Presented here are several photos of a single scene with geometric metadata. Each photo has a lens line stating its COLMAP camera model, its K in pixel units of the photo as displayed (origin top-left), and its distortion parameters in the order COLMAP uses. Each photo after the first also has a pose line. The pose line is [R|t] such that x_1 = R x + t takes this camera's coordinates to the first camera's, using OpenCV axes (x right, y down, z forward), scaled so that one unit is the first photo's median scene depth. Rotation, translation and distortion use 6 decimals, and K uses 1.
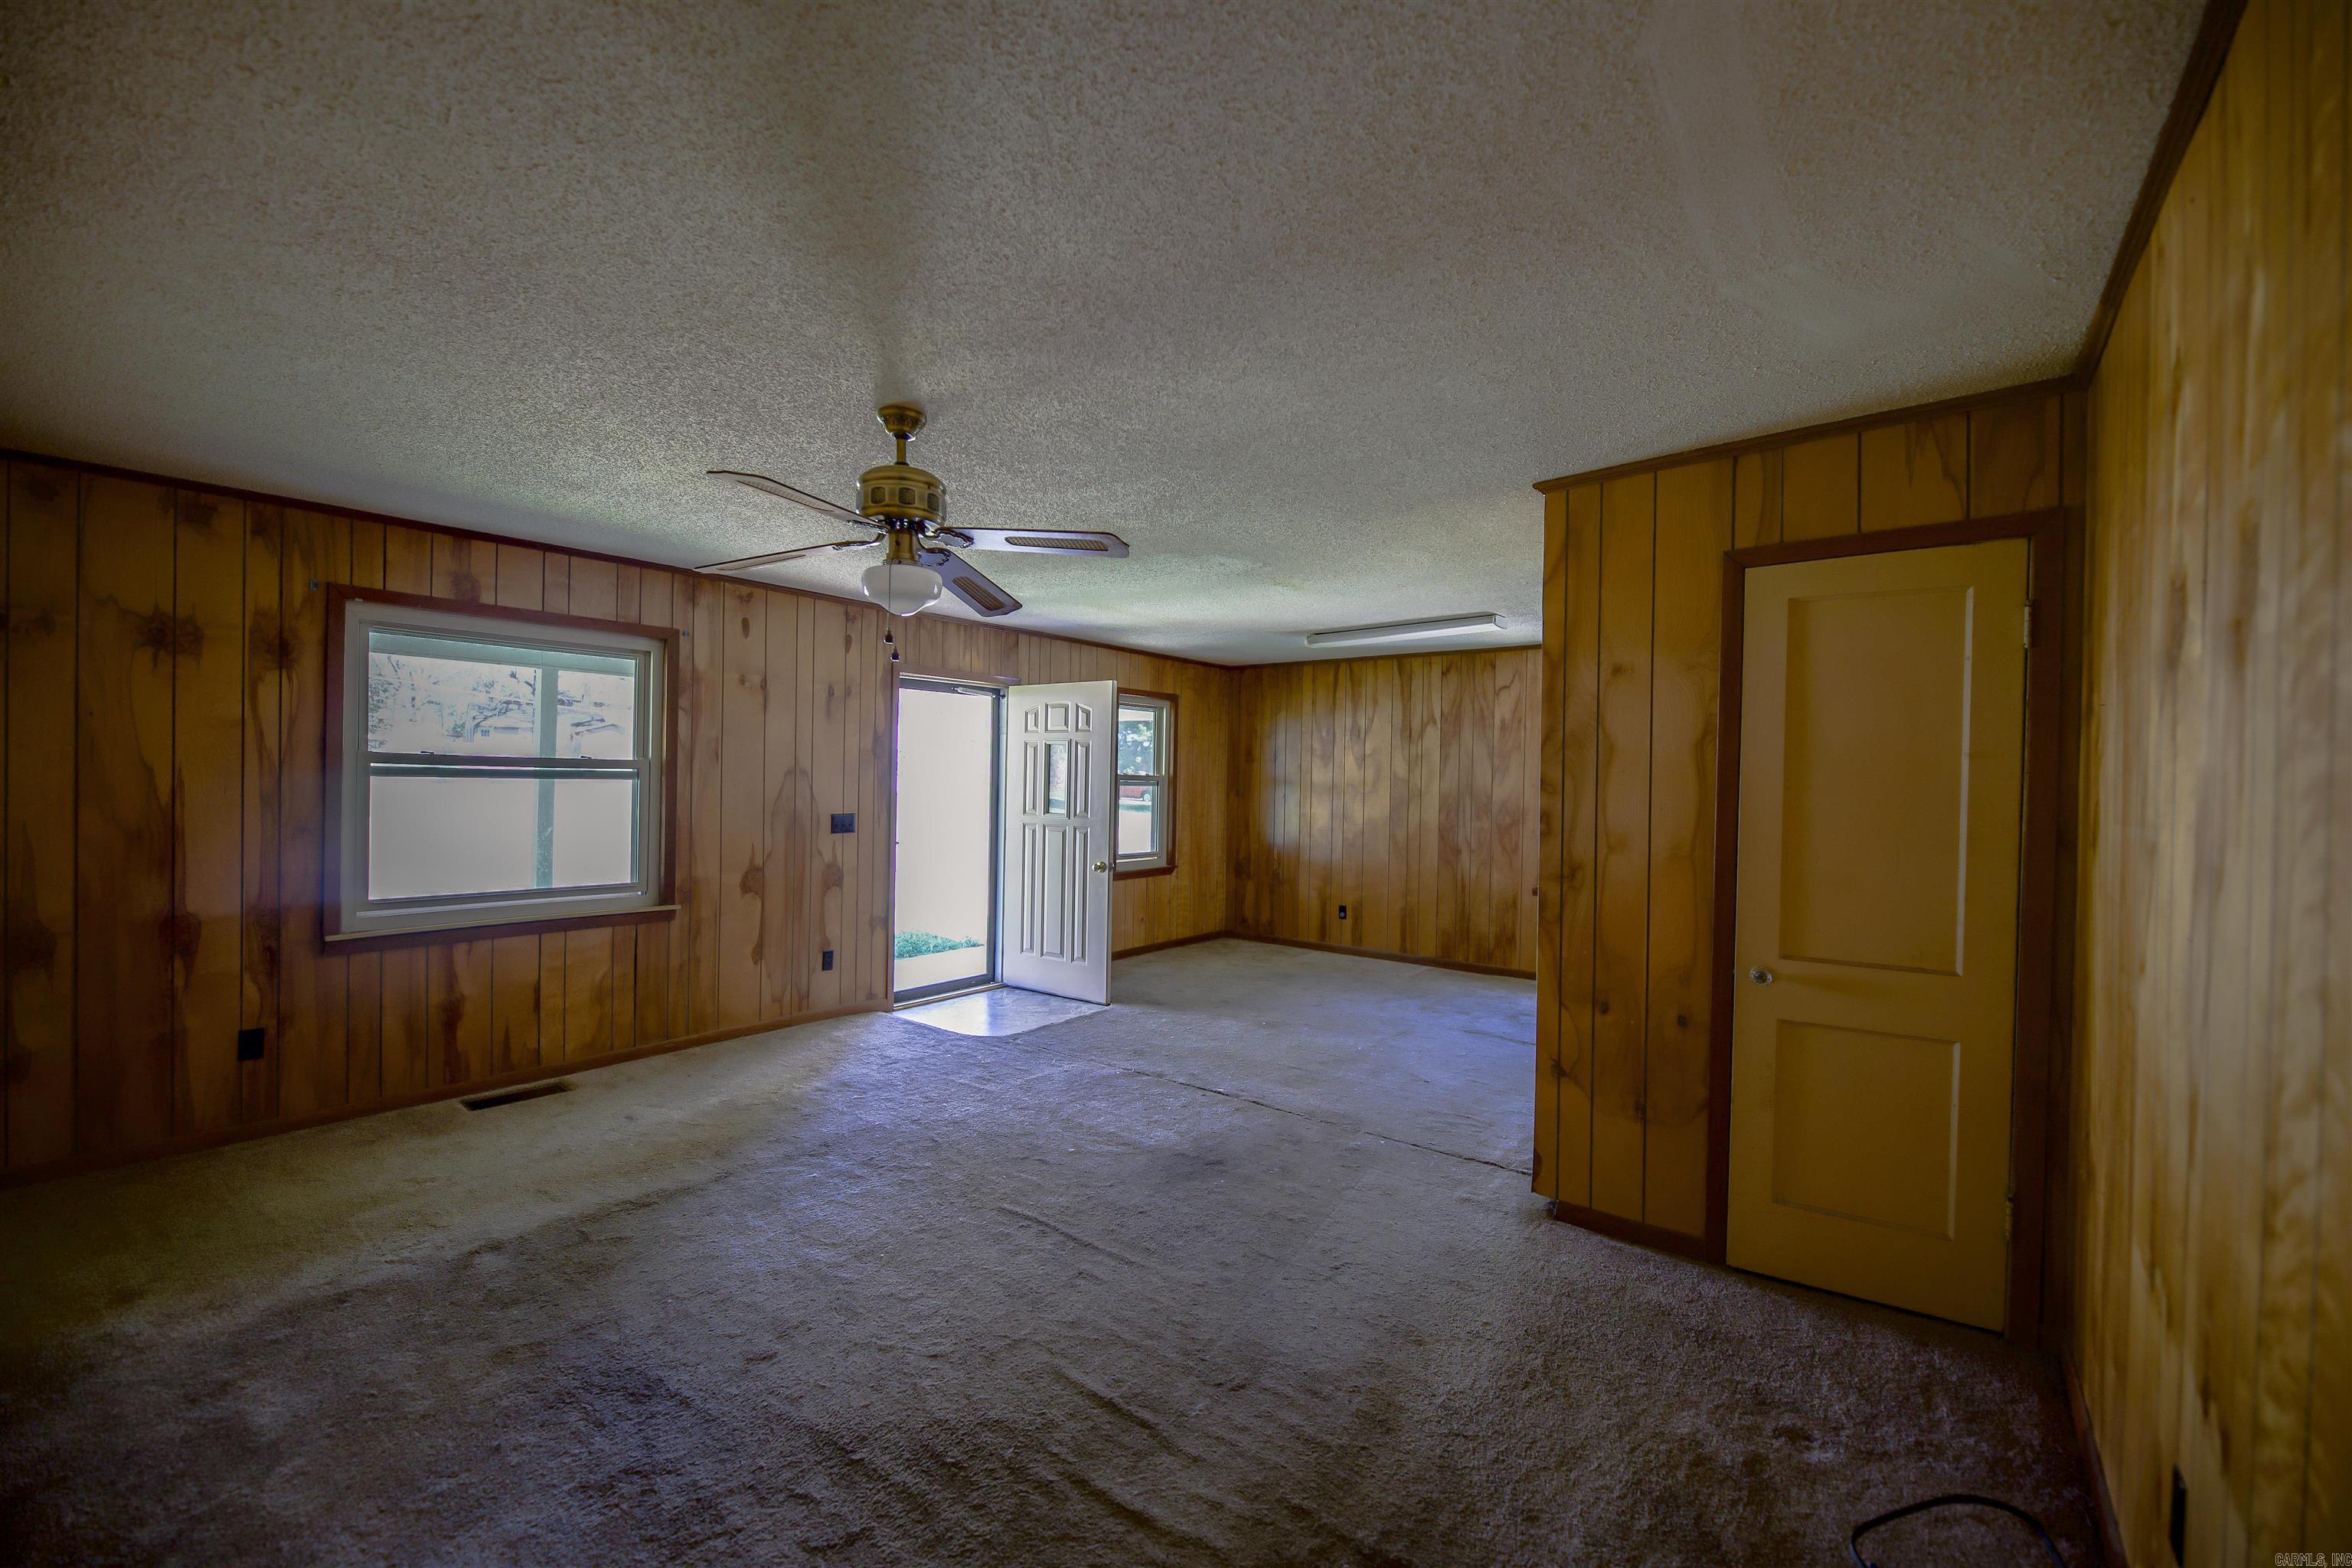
lens RADIAL K [[934.4, 0, 1181.2], [0, 934.4, 790.8], [0, 0, 1]] dist [-0.003953, -0.002039]
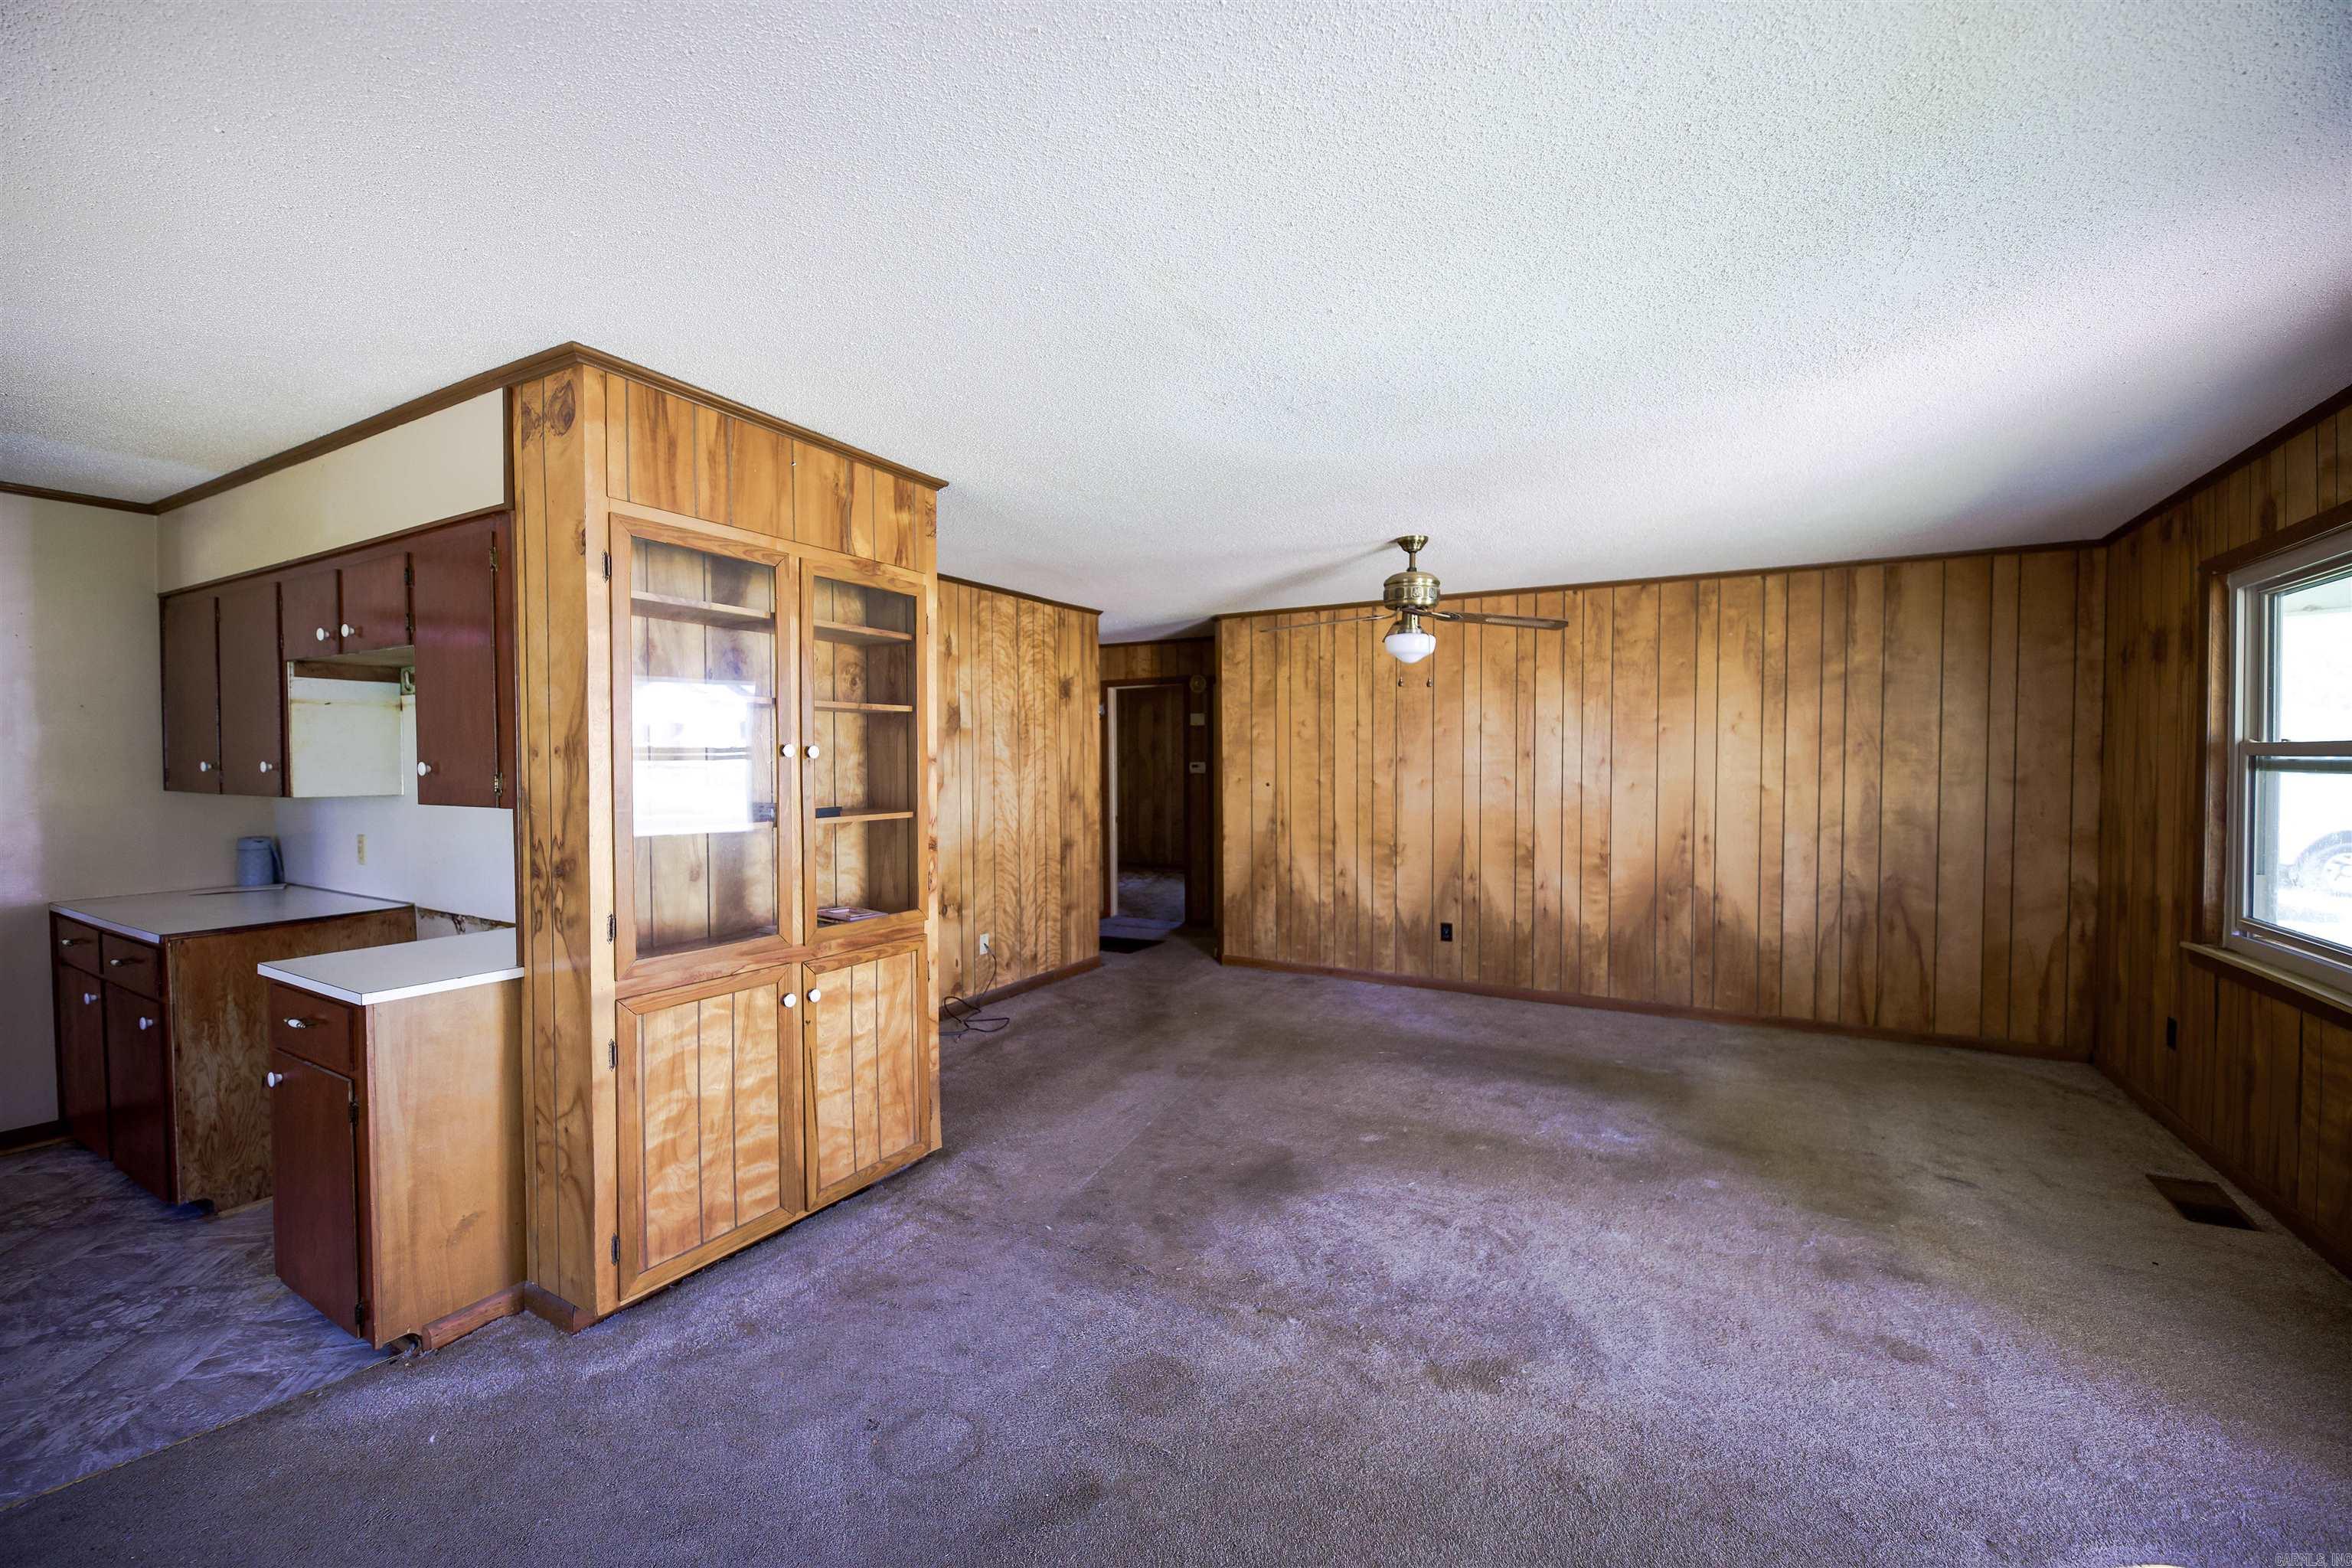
lens RADIAL K [[934.4, 0, 1183.7], [0, 934.4, 788.1], [0, 0, 1]] dist [-0.003953, -0.002039]
pose [[-0.988481, -0.000790, -0.151341, 0.211197], [-0.004895, 0.999630, 0.026758, -0.016539], [0.151264, 0.027191, -0.988119, 1.687134]]
